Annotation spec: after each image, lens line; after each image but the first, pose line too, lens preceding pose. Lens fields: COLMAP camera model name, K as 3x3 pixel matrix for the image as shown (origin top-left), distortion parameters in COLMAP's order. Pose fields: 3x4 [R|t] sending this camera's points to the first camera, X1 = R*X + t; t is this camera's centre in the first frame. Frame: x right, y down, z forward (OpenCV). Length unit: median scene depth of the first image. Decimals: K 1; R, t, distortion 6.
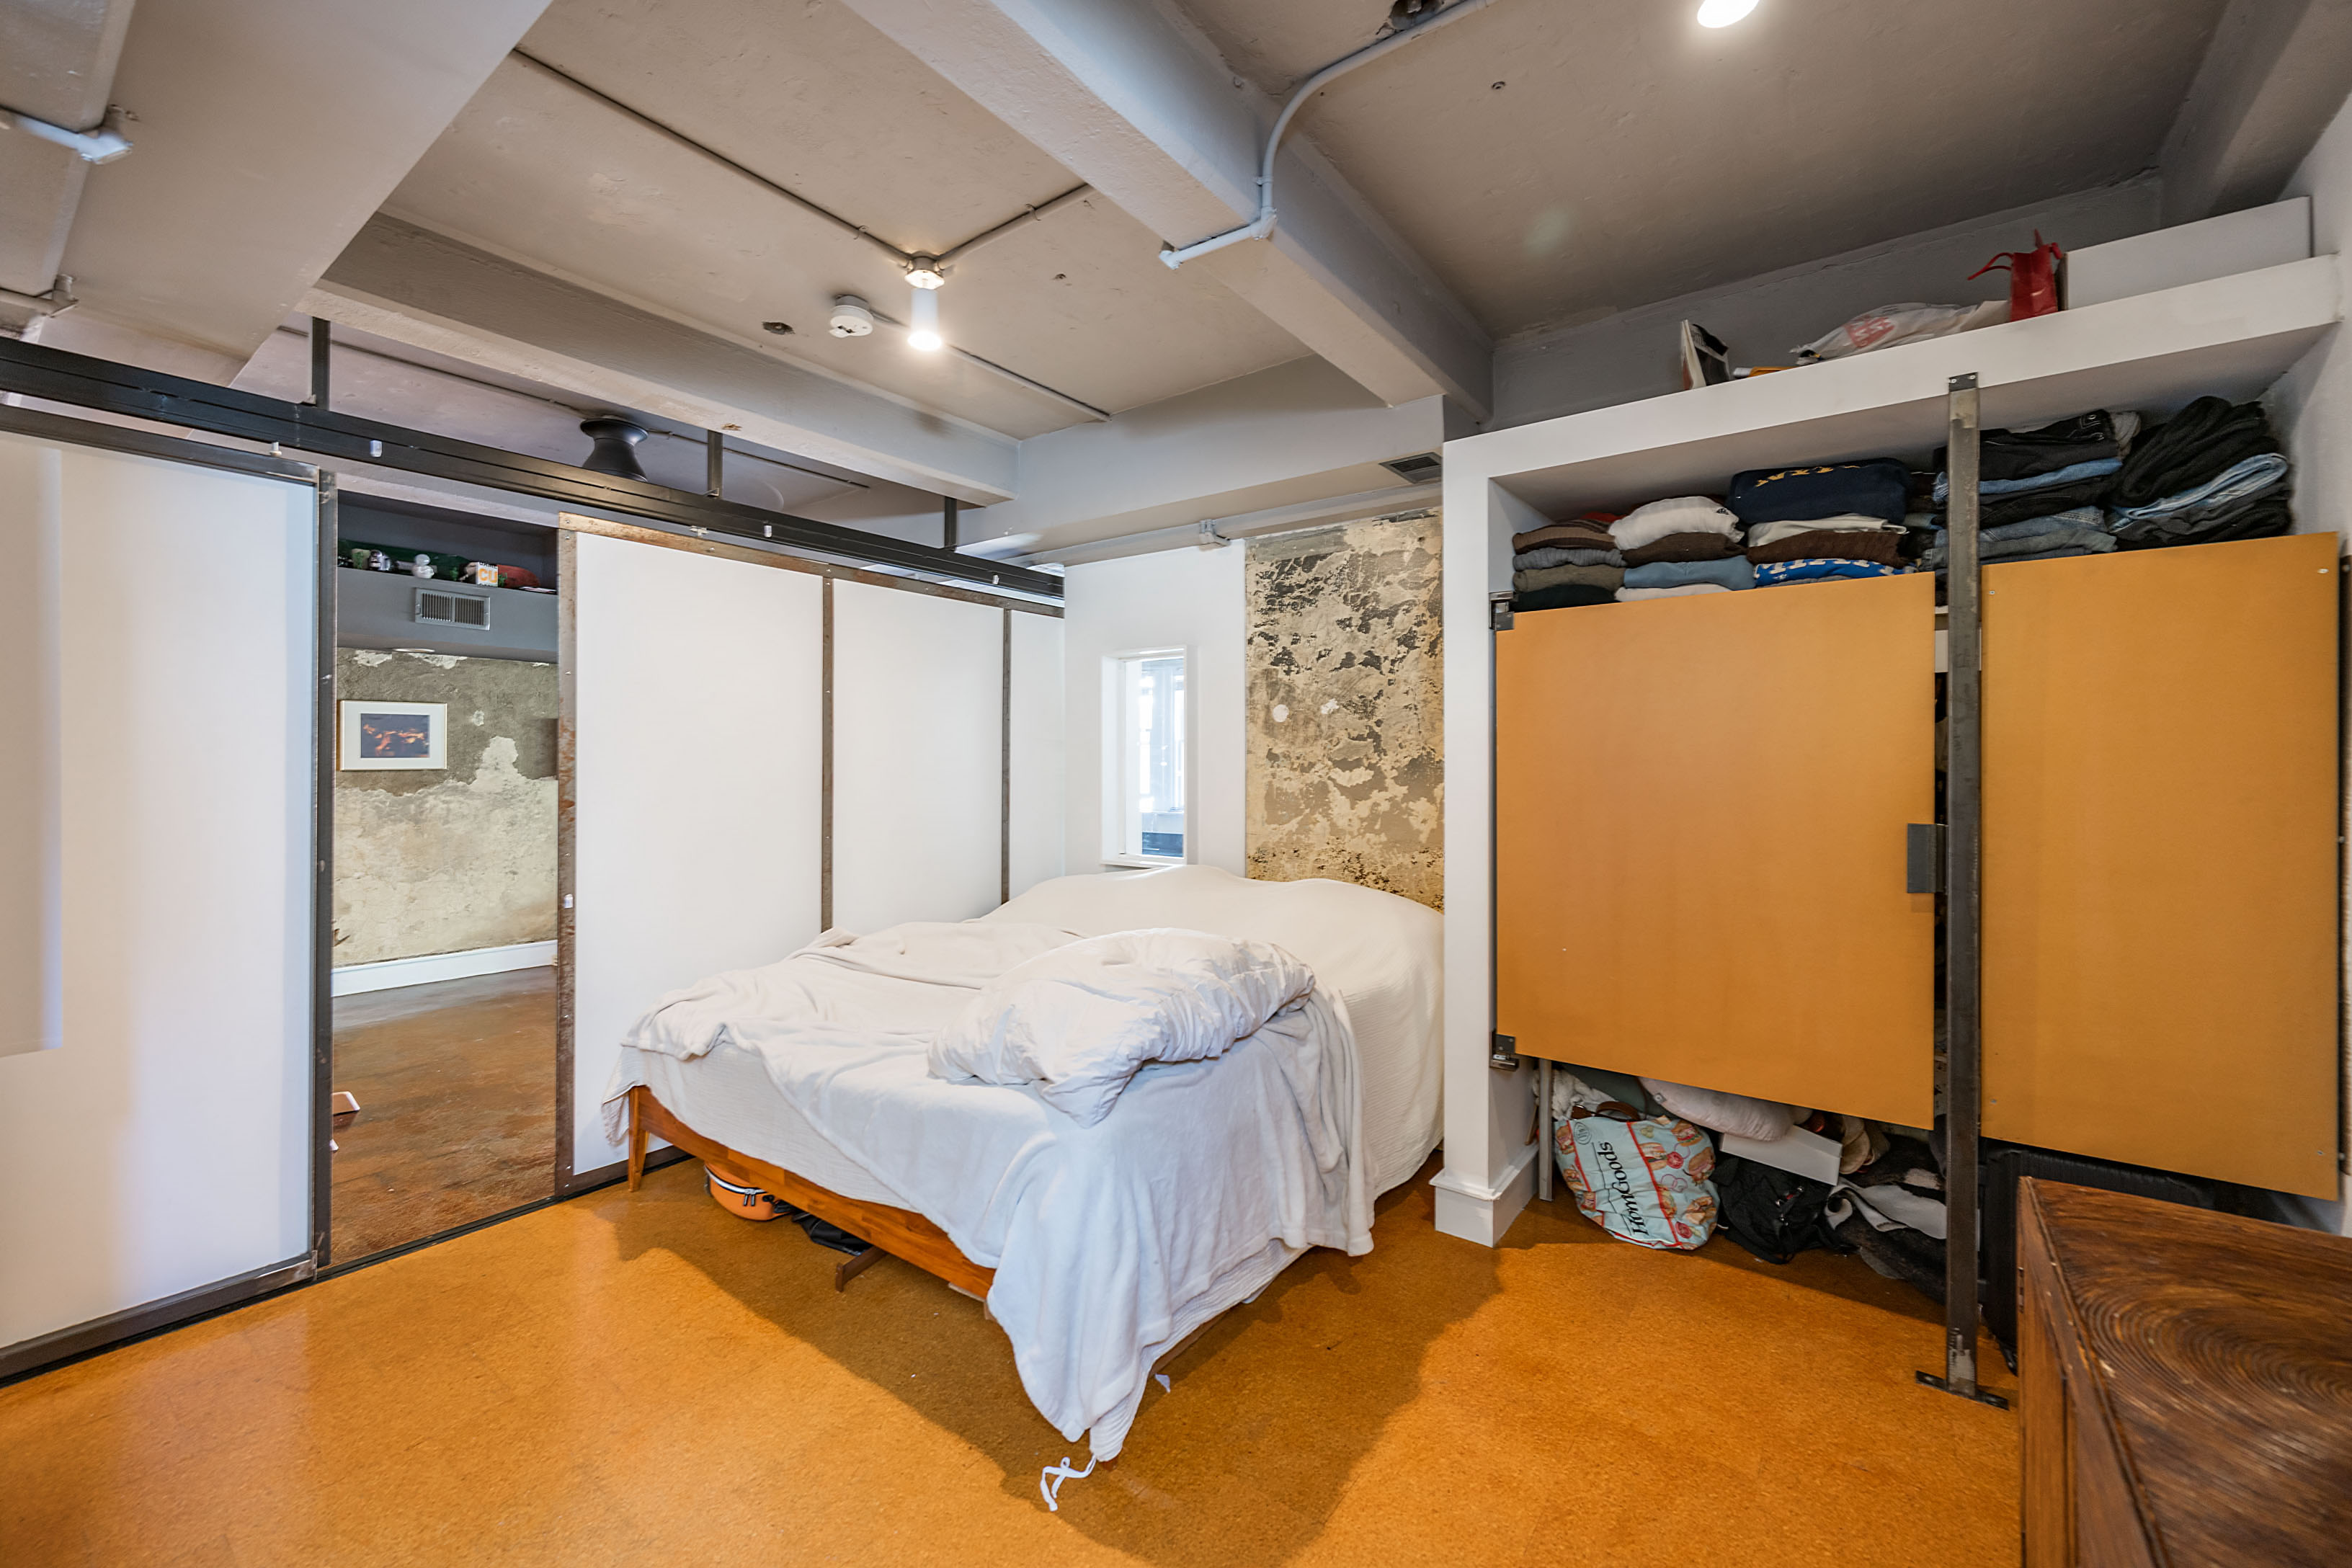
lens RADIAL K [[939.9, 0, 1121.1], [0, 939.9, 760.2], [0, 0, 1]] dist [0.005794, -0.000122]
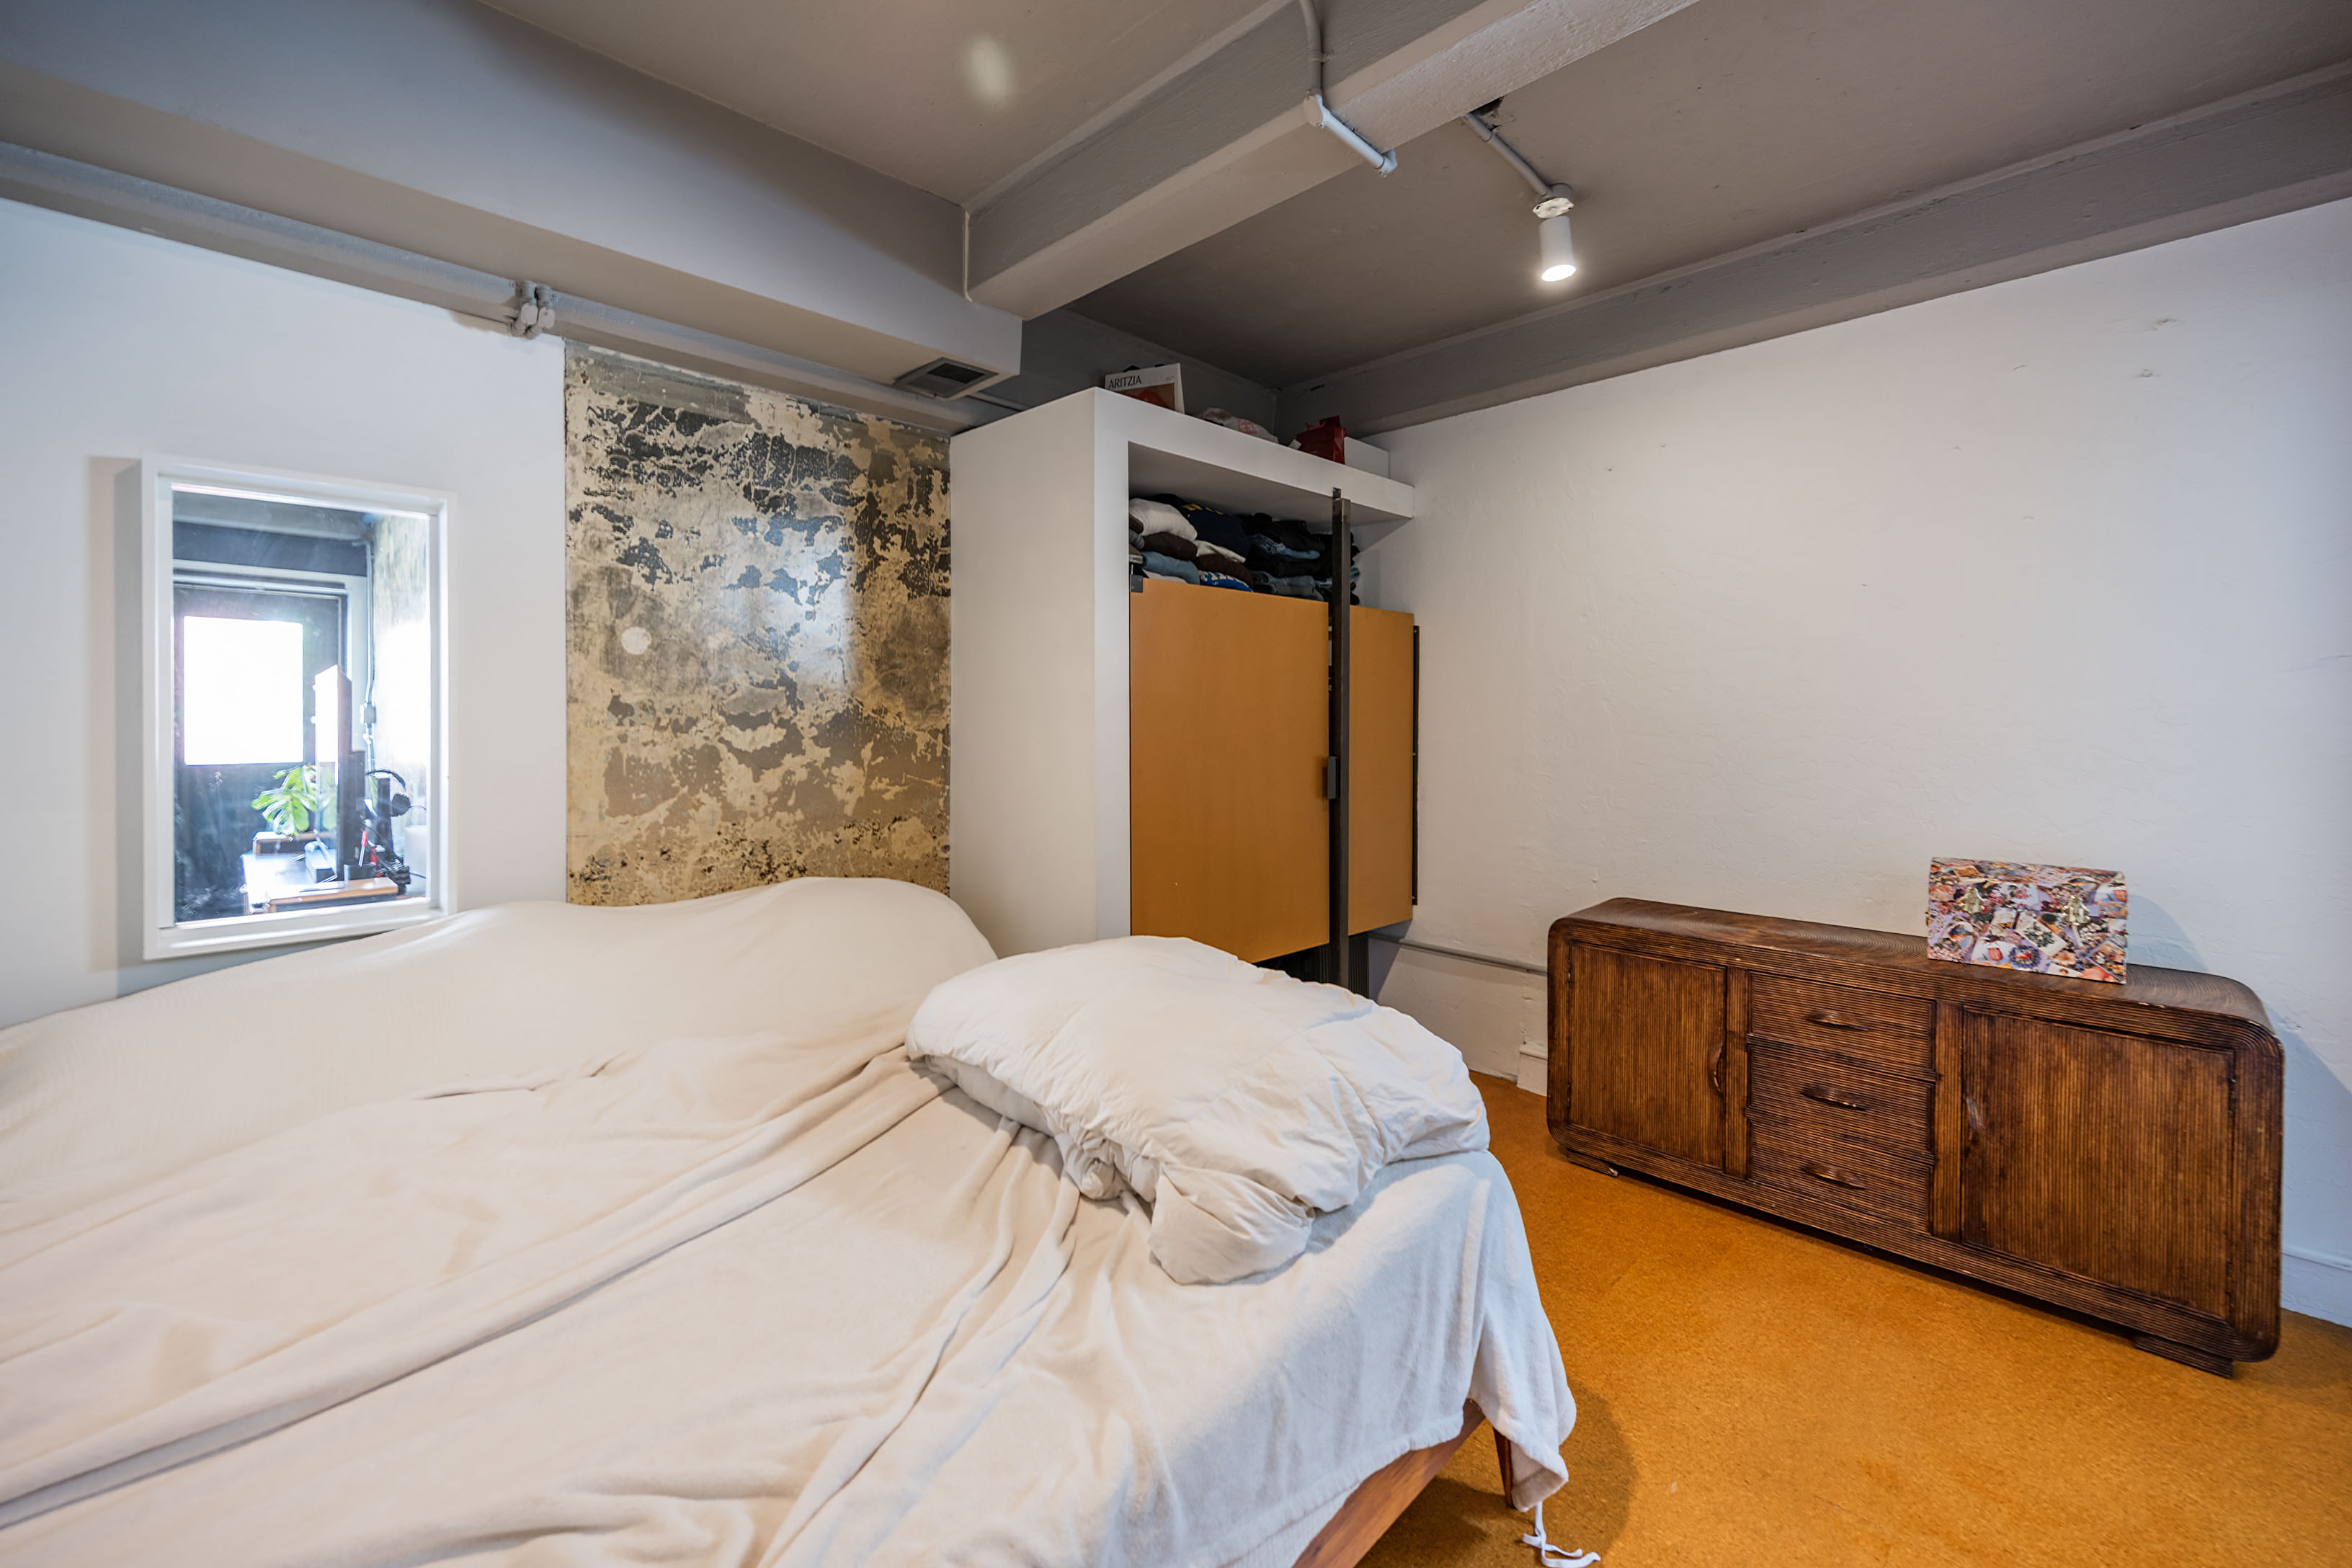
lens RADIAL K [[939.9, 0, 1231.0], [0, 939.9, 720.7], [0, 0, 1]] dist [0.005794, -0.000122]
pose [[0.114306, -0.001904, 0.993444, -0.429660], [-0.003361, 0.999992, 0.002303, 0.001614], [-0.993440, -0.003602, 0.114298, 0.537048]]
